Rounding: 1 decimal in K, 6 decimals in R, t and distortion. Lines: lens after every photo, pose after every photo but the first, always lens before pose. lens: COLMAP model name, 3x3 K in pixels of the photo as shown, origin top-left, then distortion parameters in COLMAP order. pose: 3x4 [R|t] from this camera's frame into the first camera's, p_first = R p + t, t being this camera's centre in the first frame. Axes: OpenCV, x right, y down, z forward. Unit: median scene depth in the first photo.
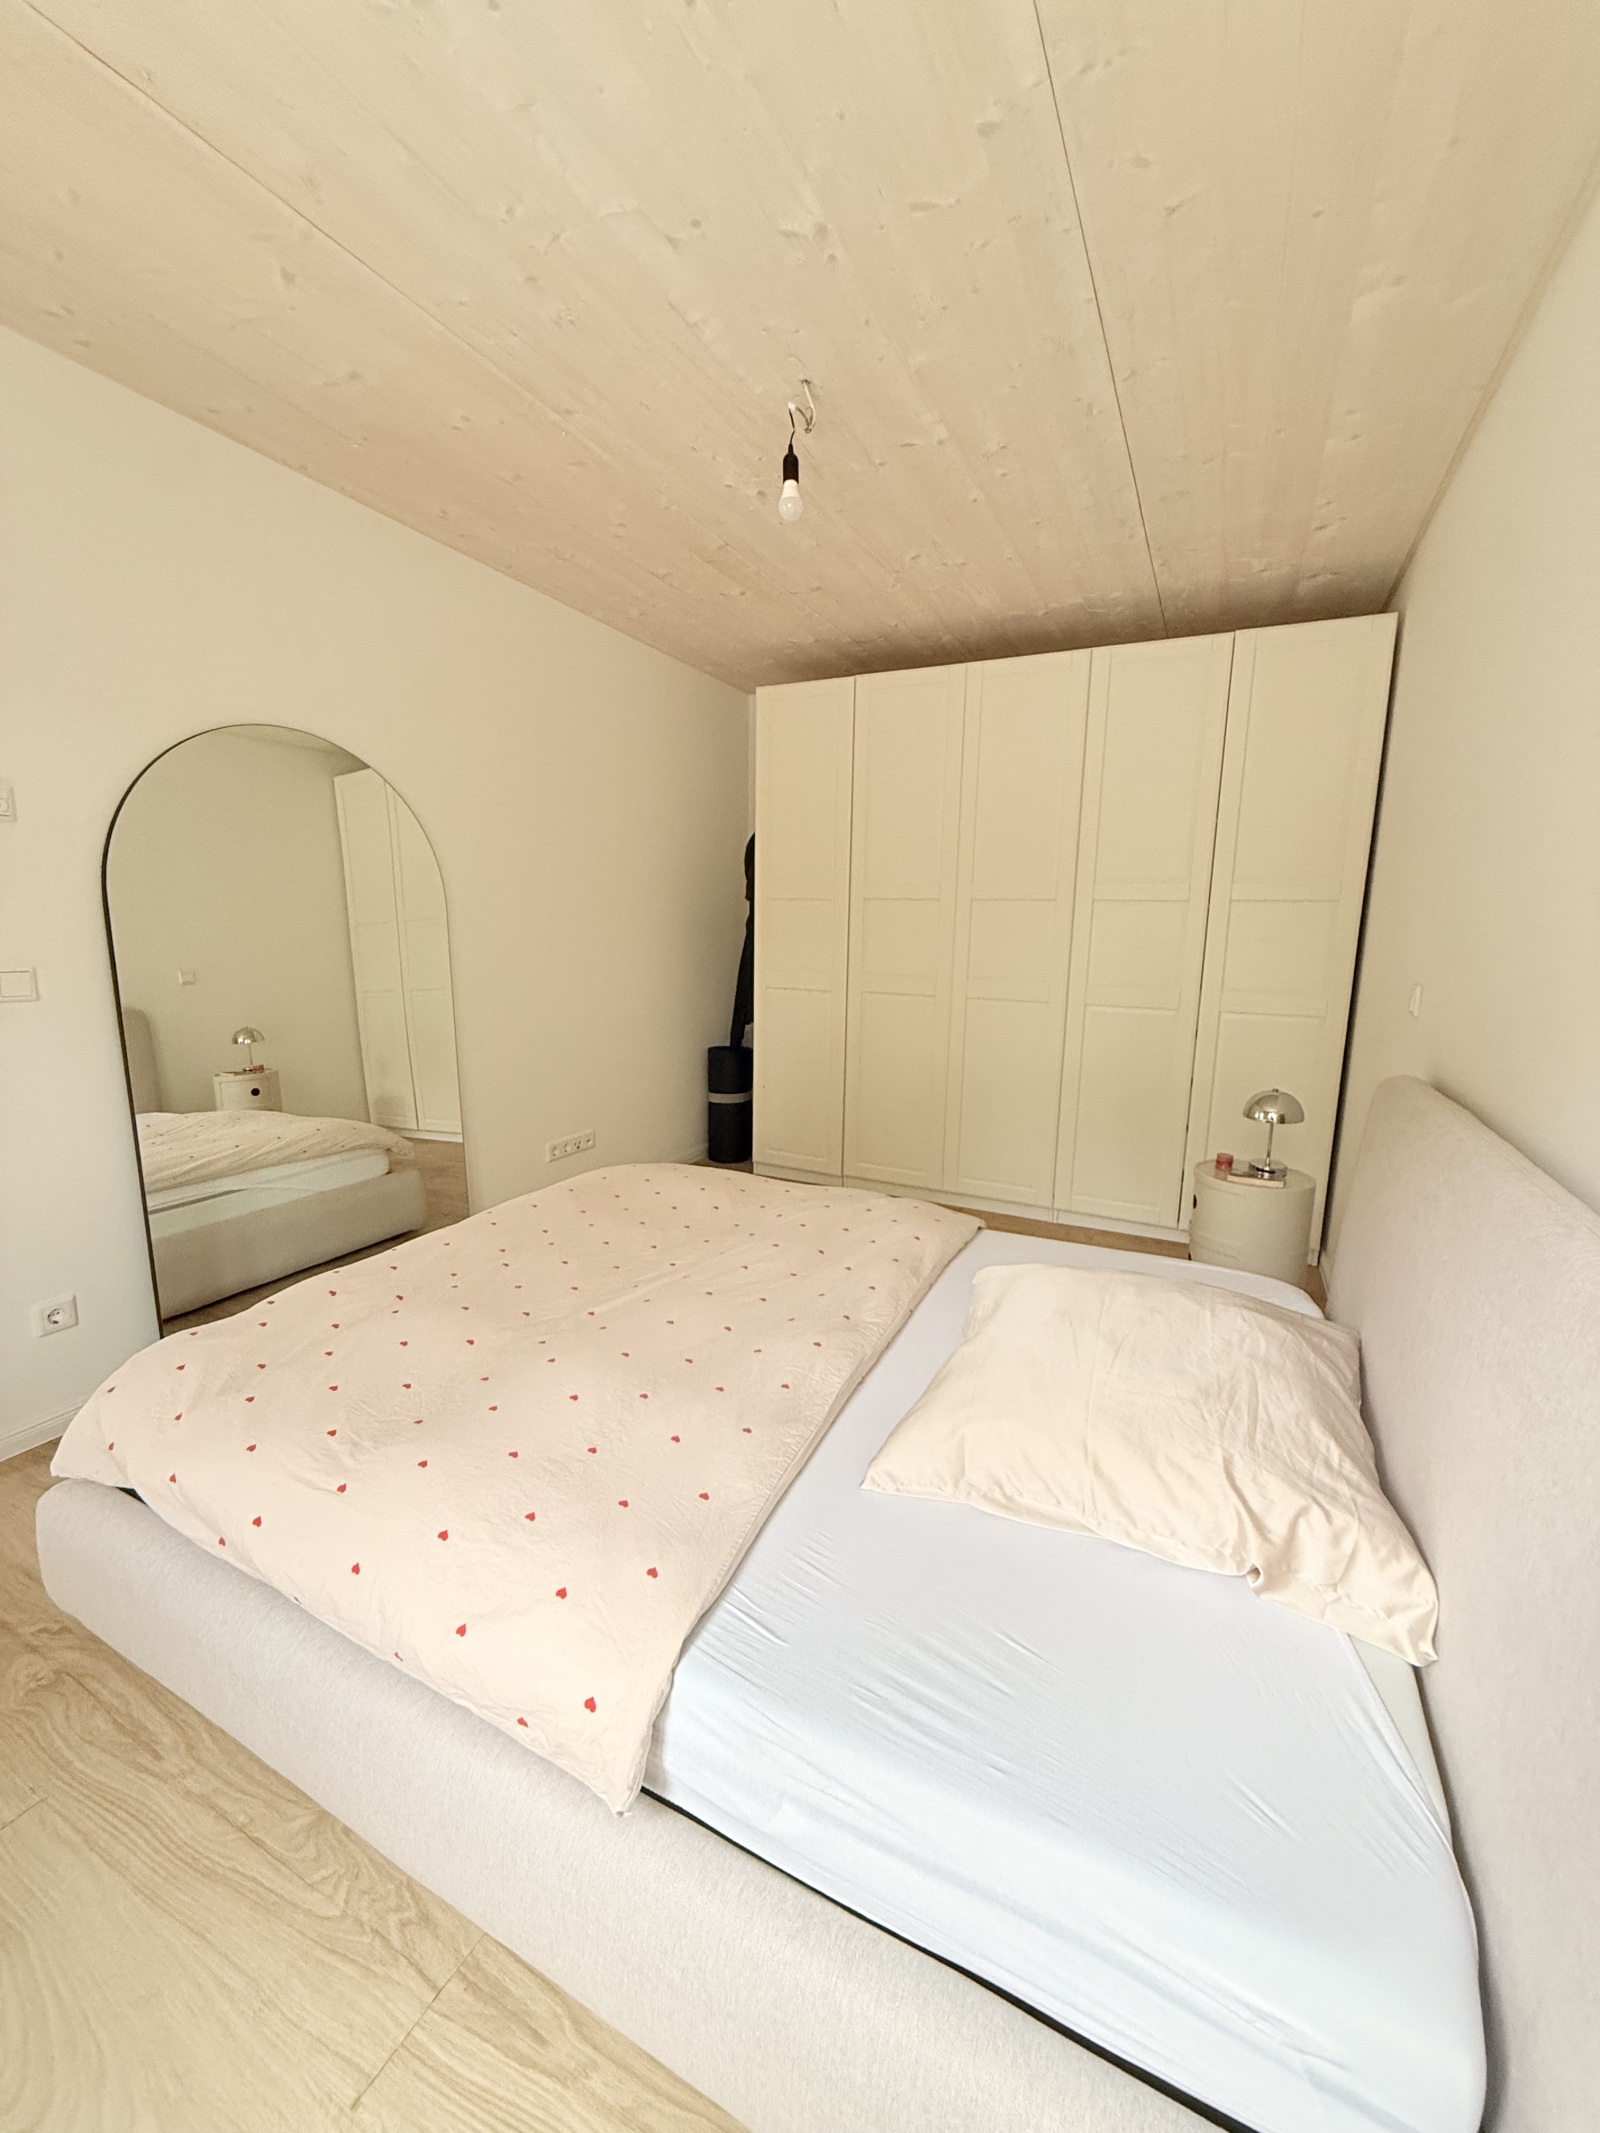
lens RADIAL K [[849.6, 0, 802.3], [0, 849.6, 1064.6], [0, 0, 1]] dist [-0.004348, 0.001180]
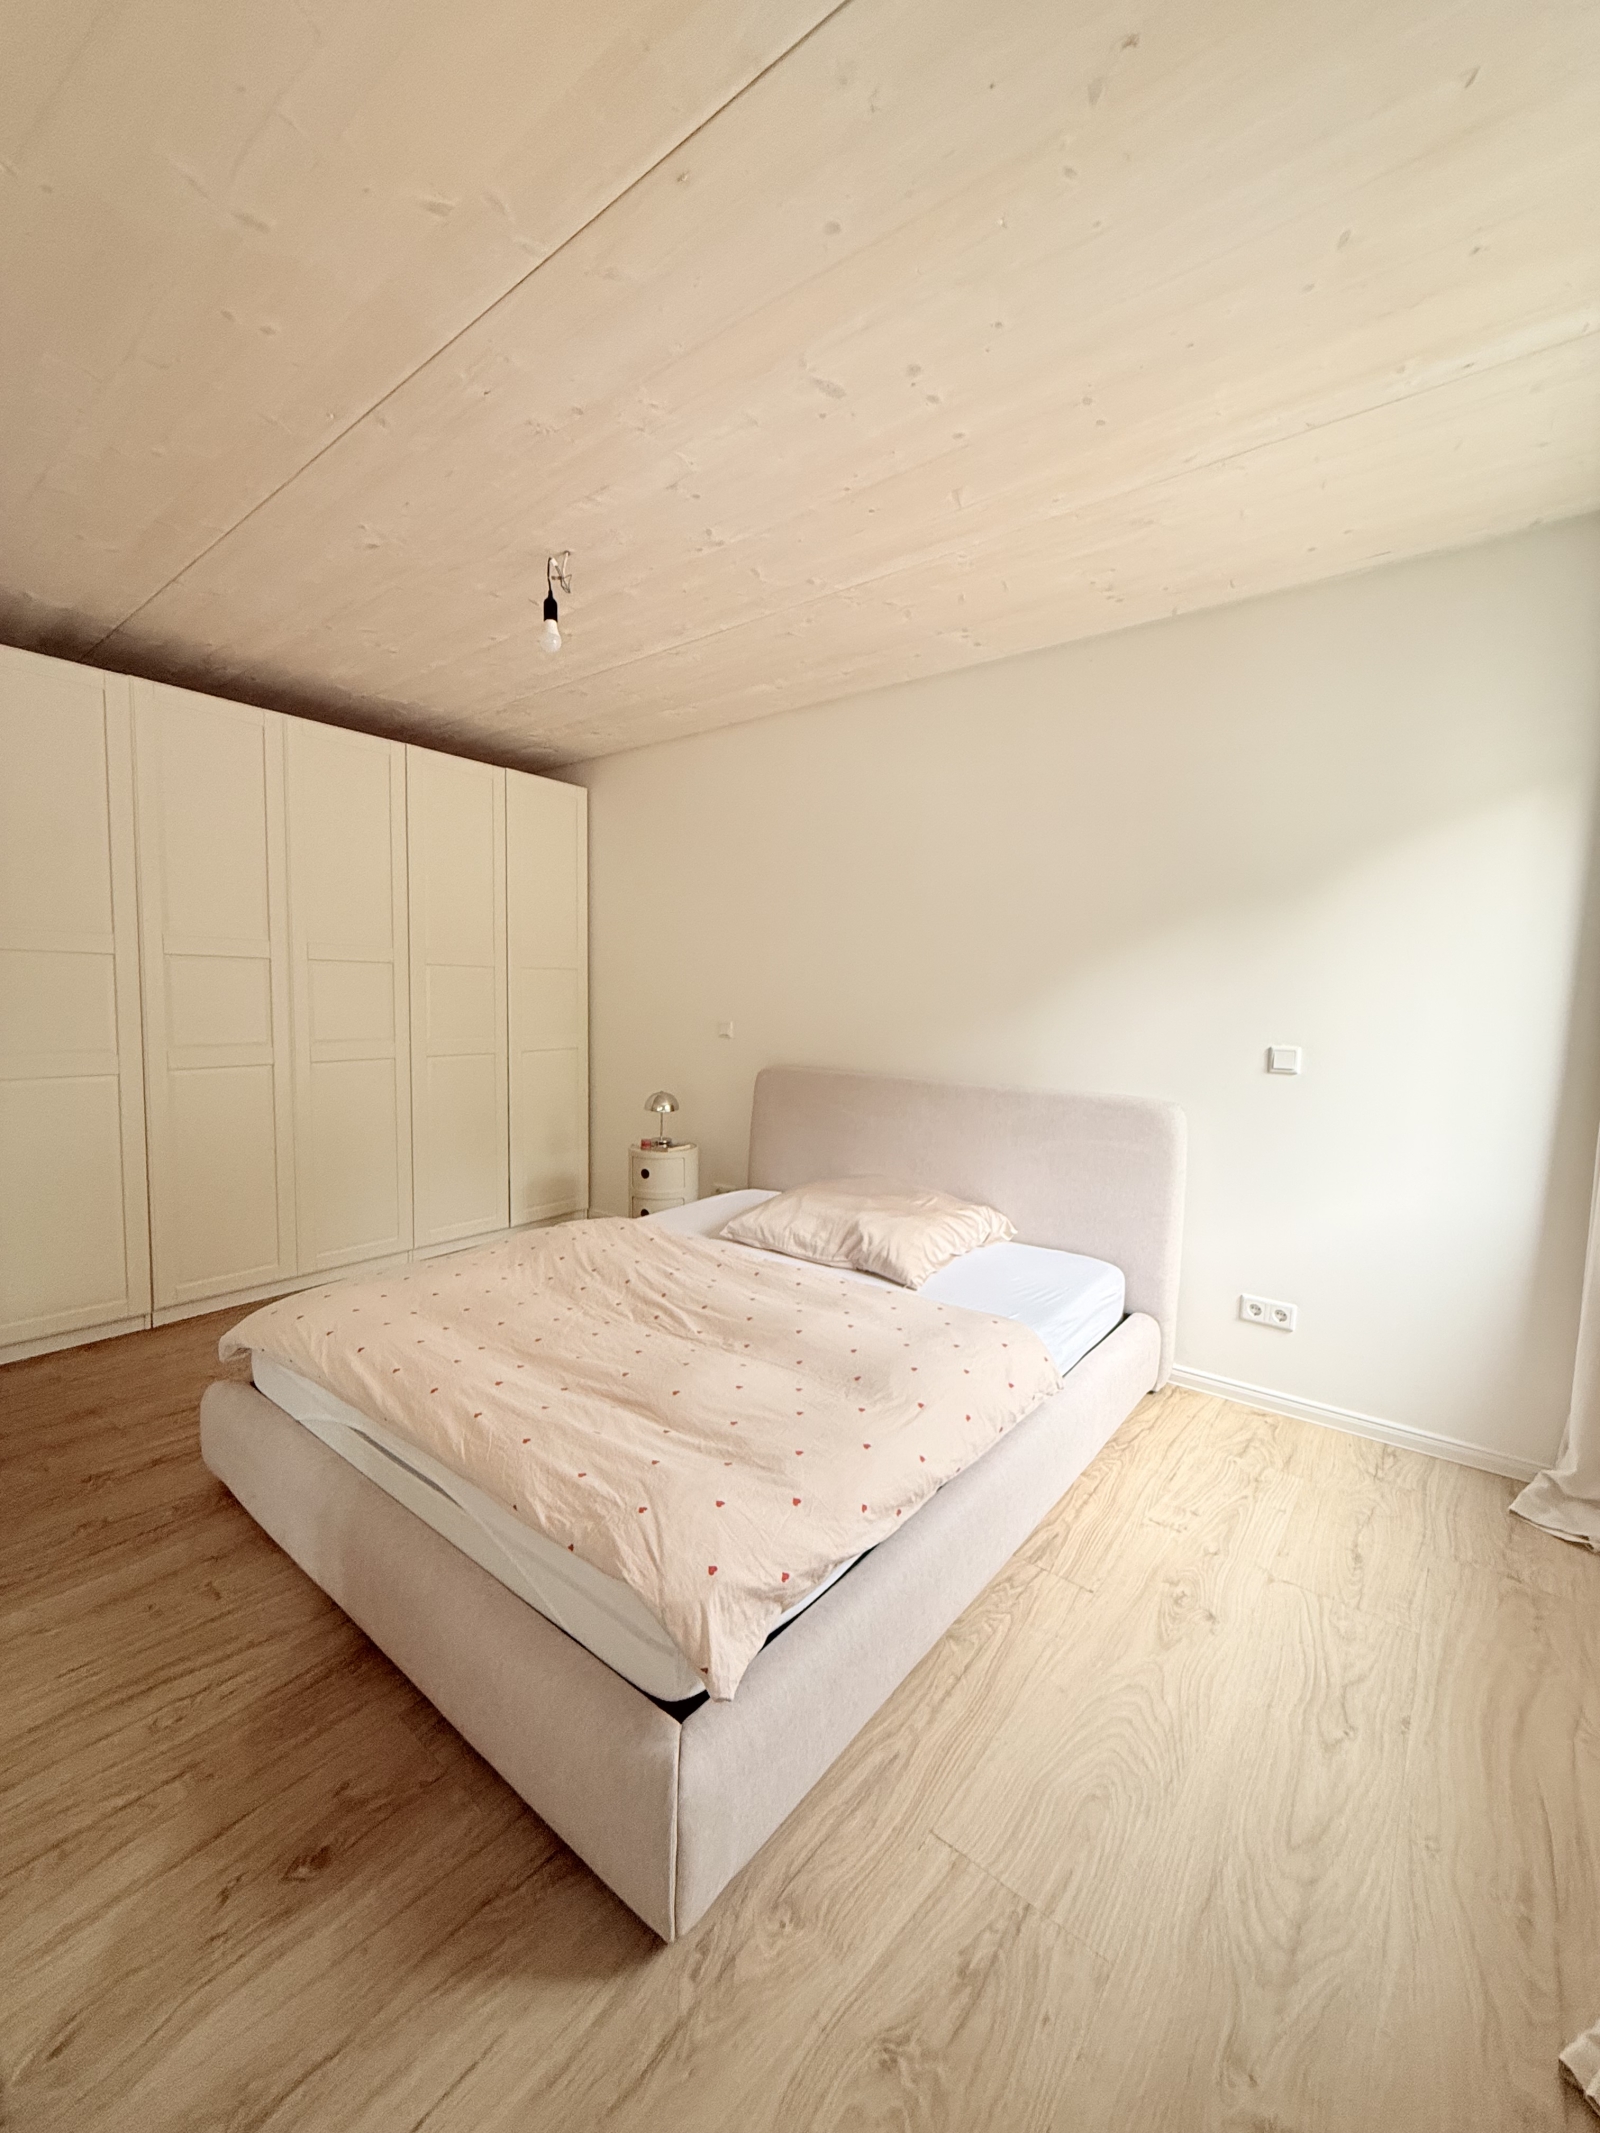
lens RADIAL K [[849.6, 0, 803.8], [0, 849.6, 1066.0], [0, 0, 1]] dist [-0.004348, 0.001180]
pose [[0.199646, -0.101310, 0.974617, -1.765442], [0.147739, 0.986382, 0.072269, -0.175284], [-0.968666, 0.129561, 0.211895, 0.756942]]
